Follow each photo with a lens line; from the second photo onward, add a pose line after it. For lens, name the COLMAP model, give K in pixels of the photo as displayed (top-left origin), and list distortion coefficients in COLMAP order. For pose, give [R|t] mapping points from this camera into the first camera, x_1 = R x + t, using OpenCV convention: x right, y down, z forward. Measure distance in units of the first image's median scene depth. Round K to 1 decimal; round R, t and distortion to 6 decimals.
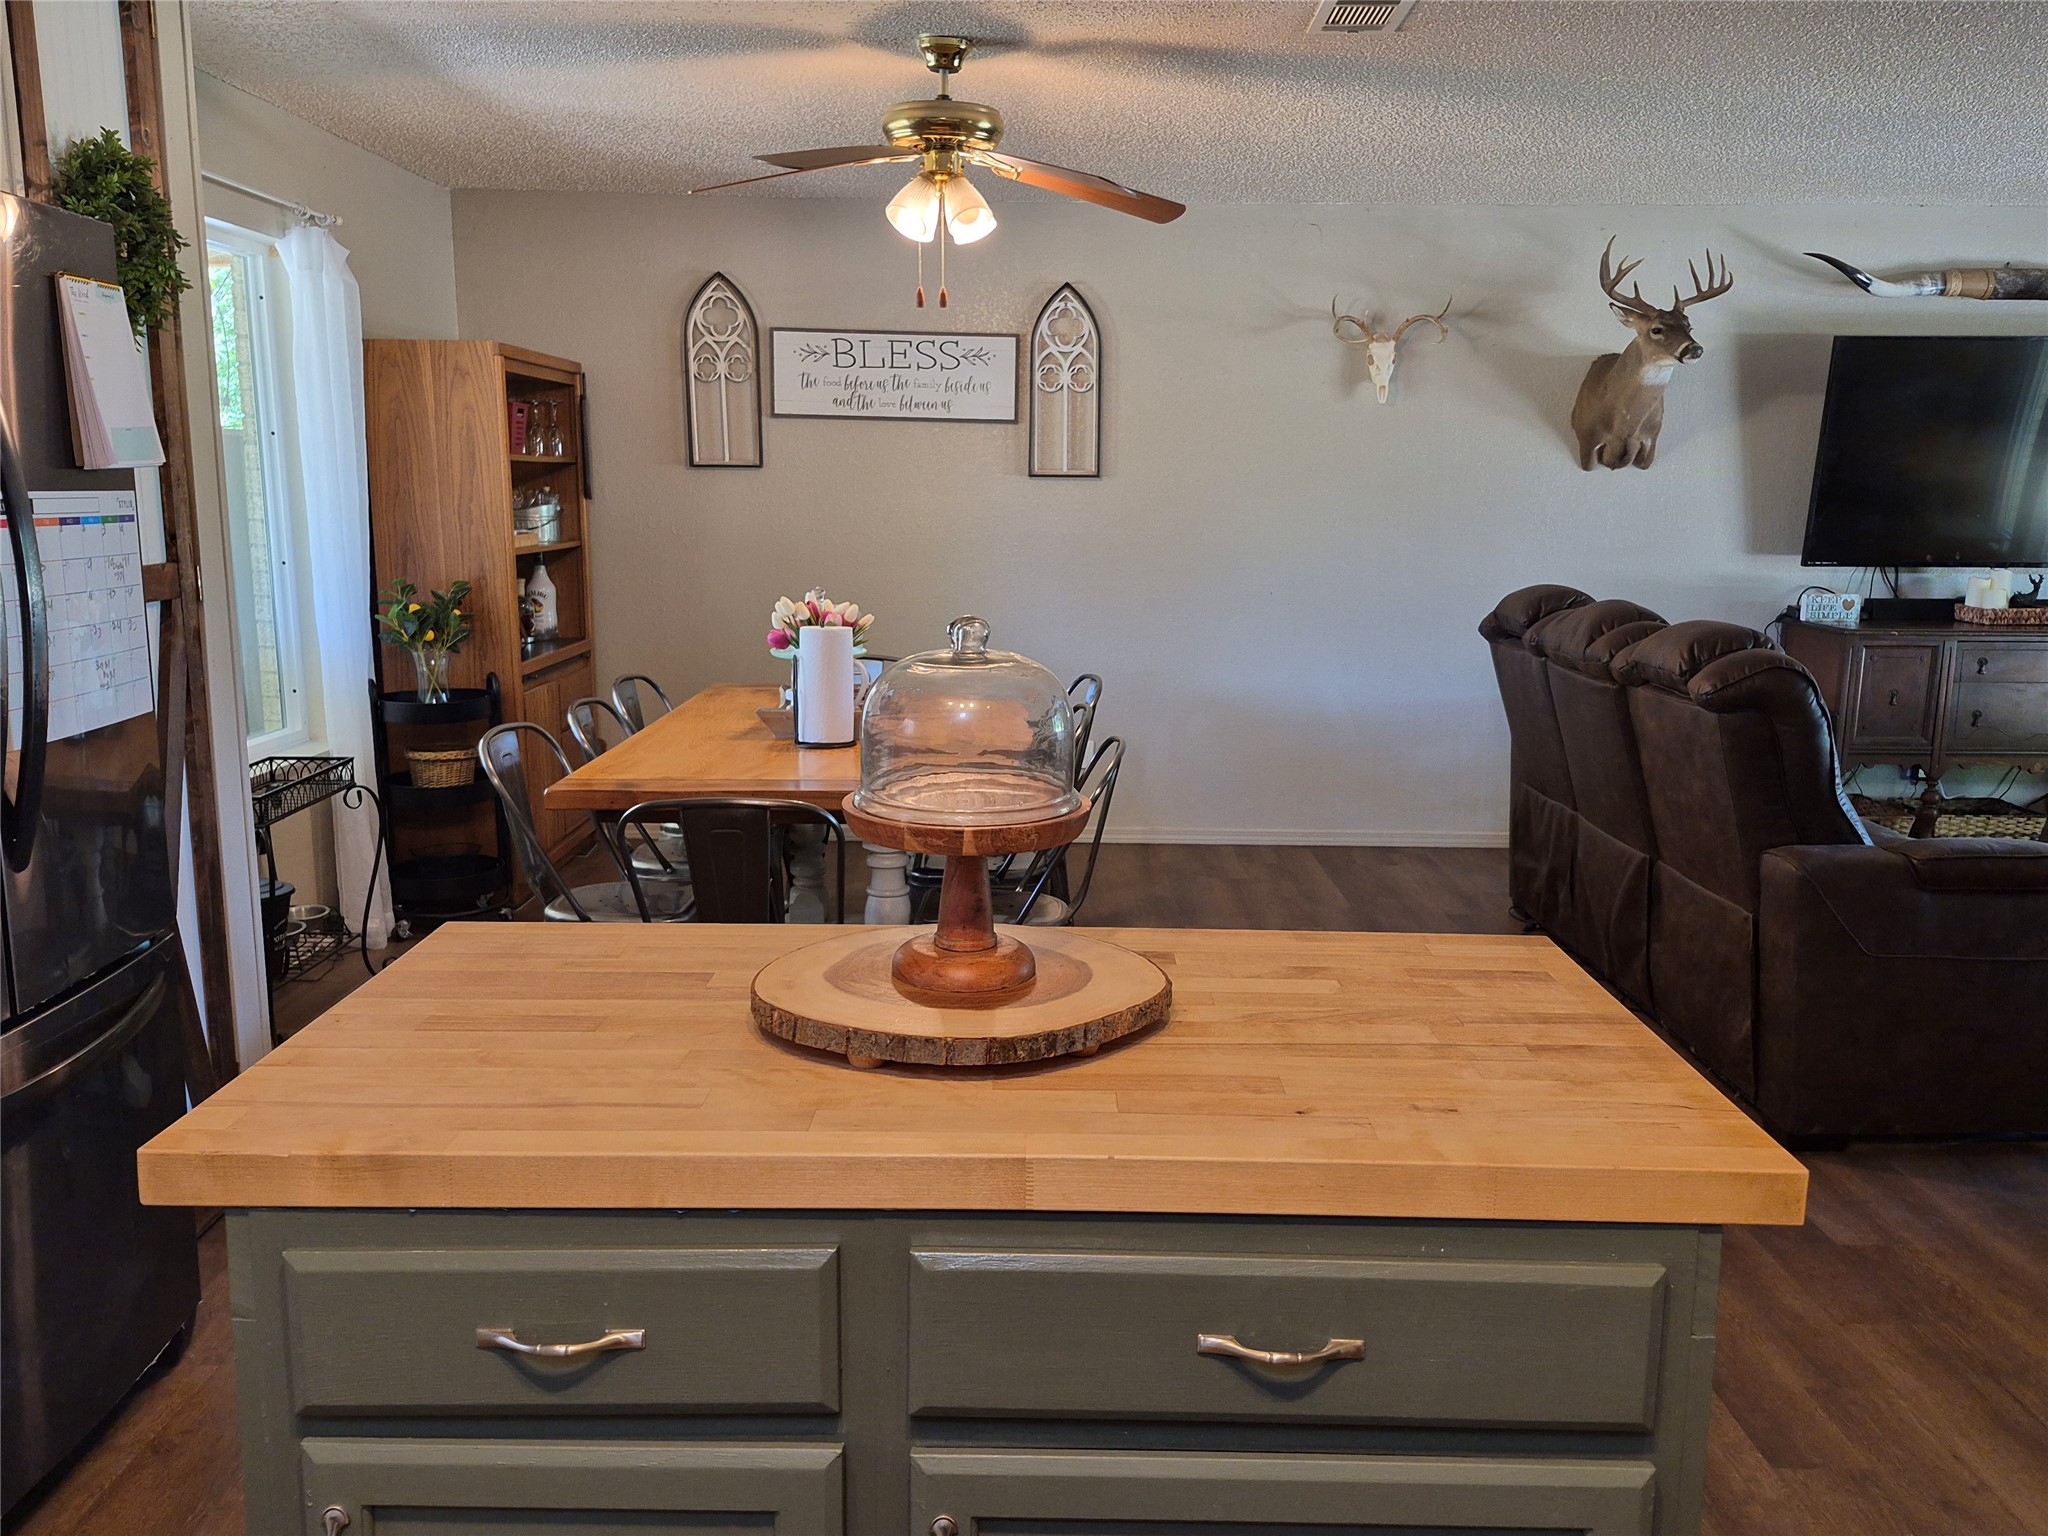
lens RADIAL K [[1647.0, 0, 1039.6], [0, 1647.0, 772.3], [0, 0, 1]] dist [0.090558, -0.111509]
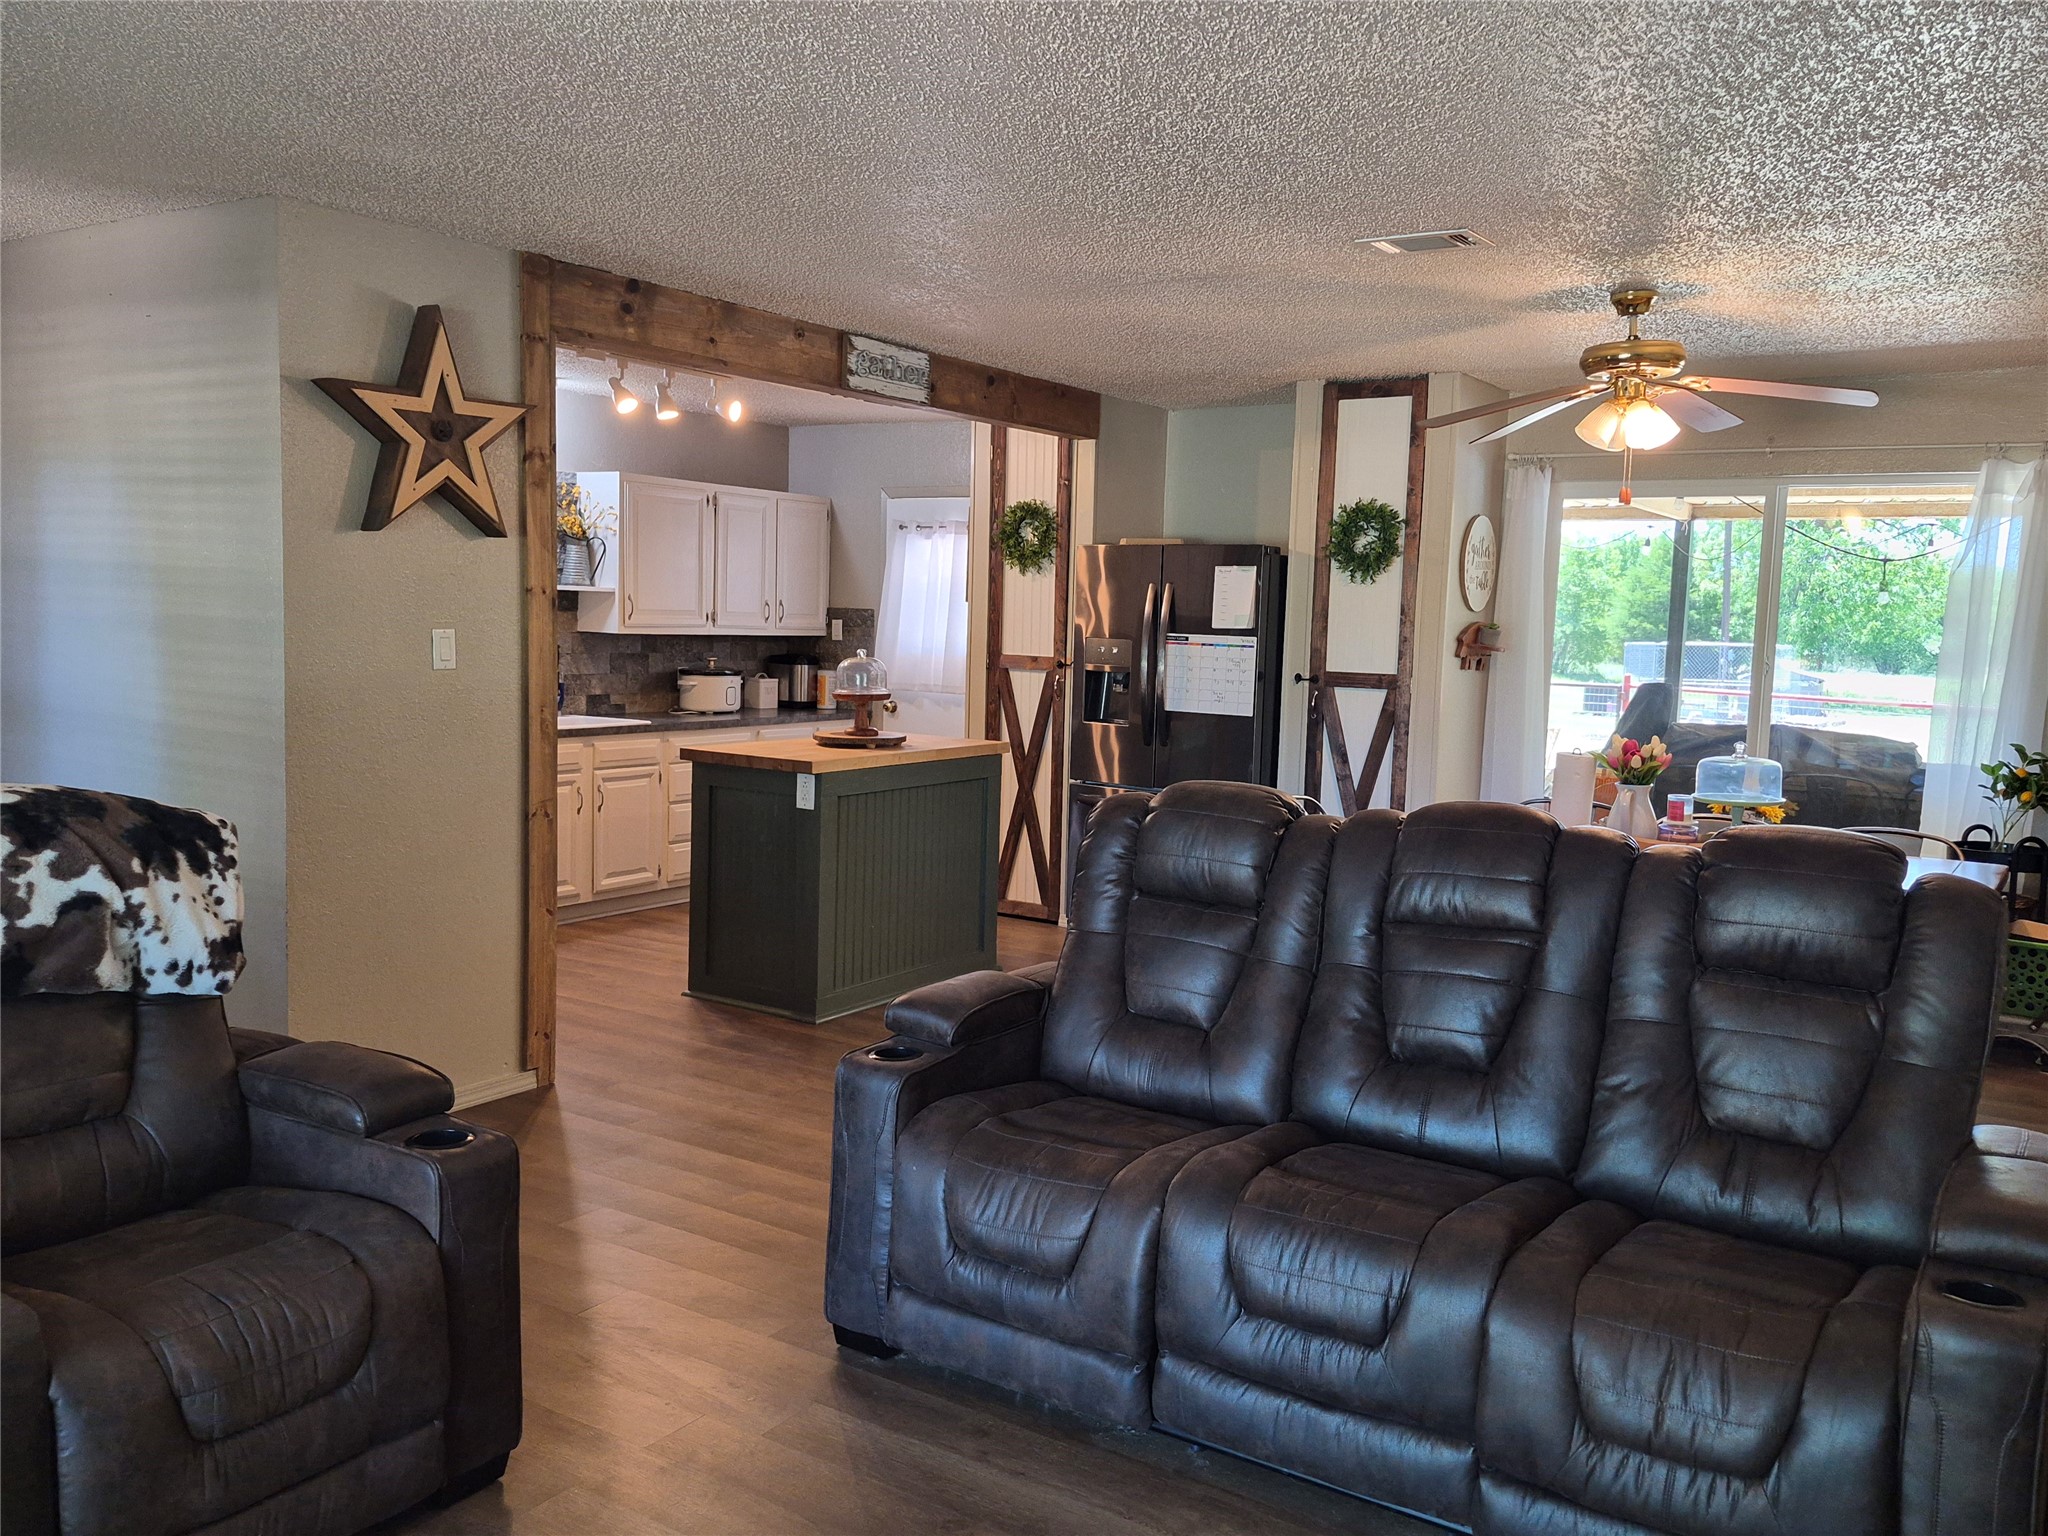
lens RADIAL K [[1647.0, 0, 1025.9], [0, 1647.0, 769.9], [0, 0, 1]] dist [0.090558, -0.111509]
pose [[-0.551091, 0.056185, -0.832551, 0.807831], [-0.179103, 0.966513, 0.183779, -0.158715], [0.814997, 0.250392, -0.522574, 0.889693]]
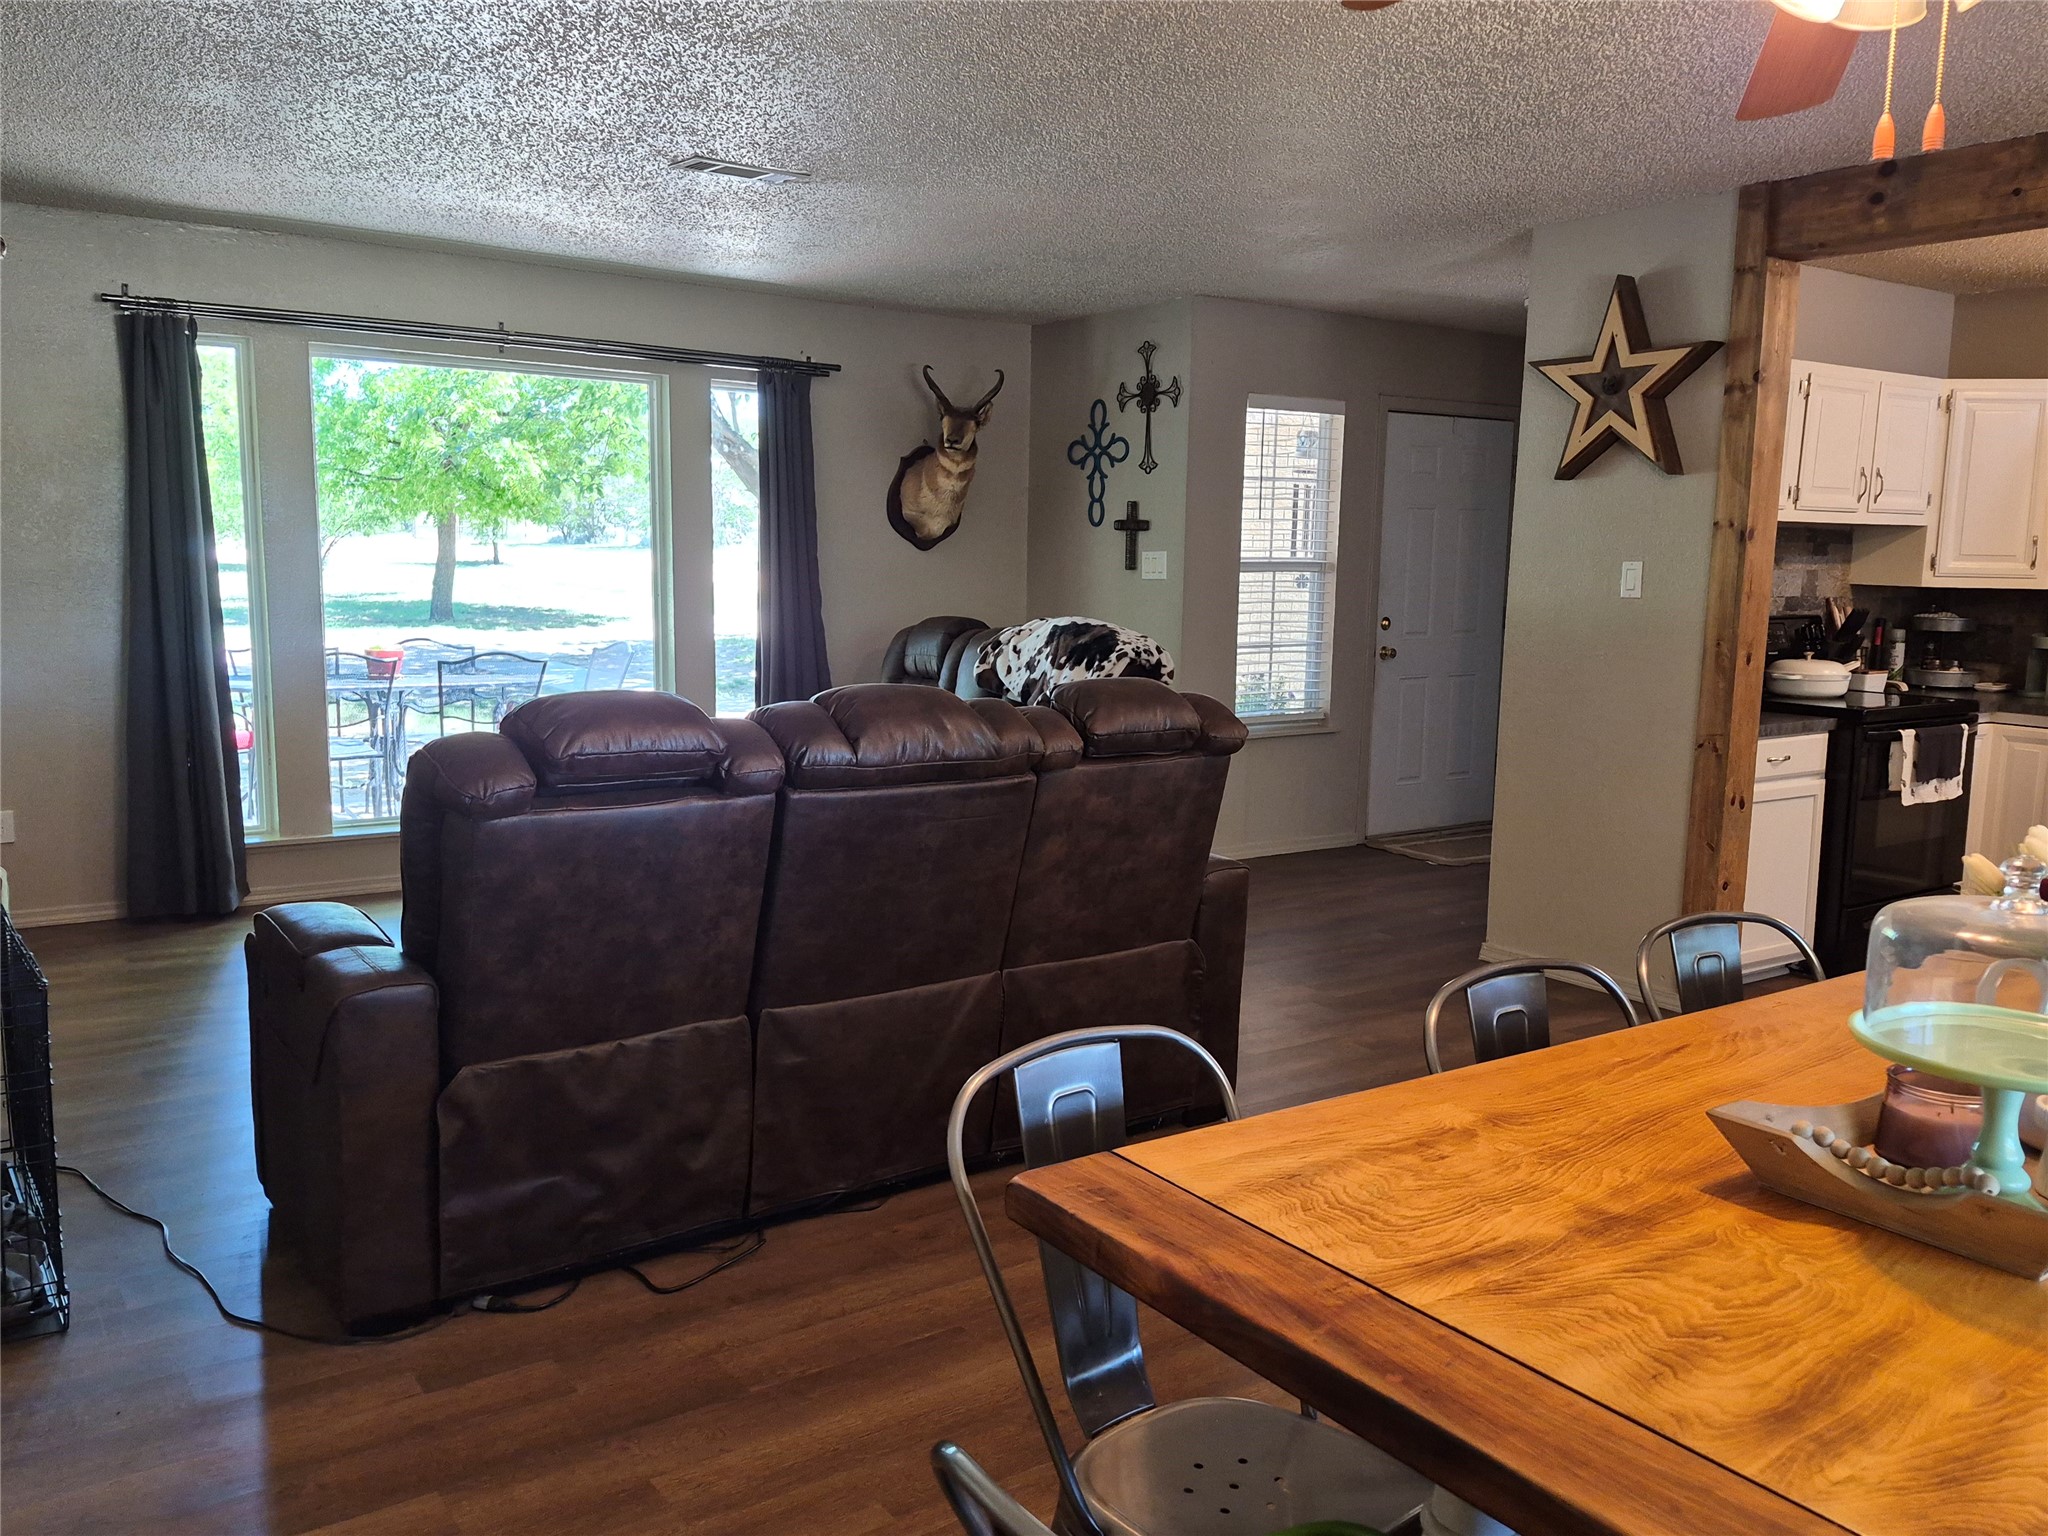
lens RADIAL K [[1647.0, 0, 1062.2], [0, 1647.0, 768.7], [0, 0, 1]] dist [0.090558, -0.111509]
pose [[-0.583776, -0.131525, 0.801191, -0.213716], [0.118124, 0.962534, 0.244081, -0.174031], [-0.803276, 0.237128, -0.546367, 0.985279]]
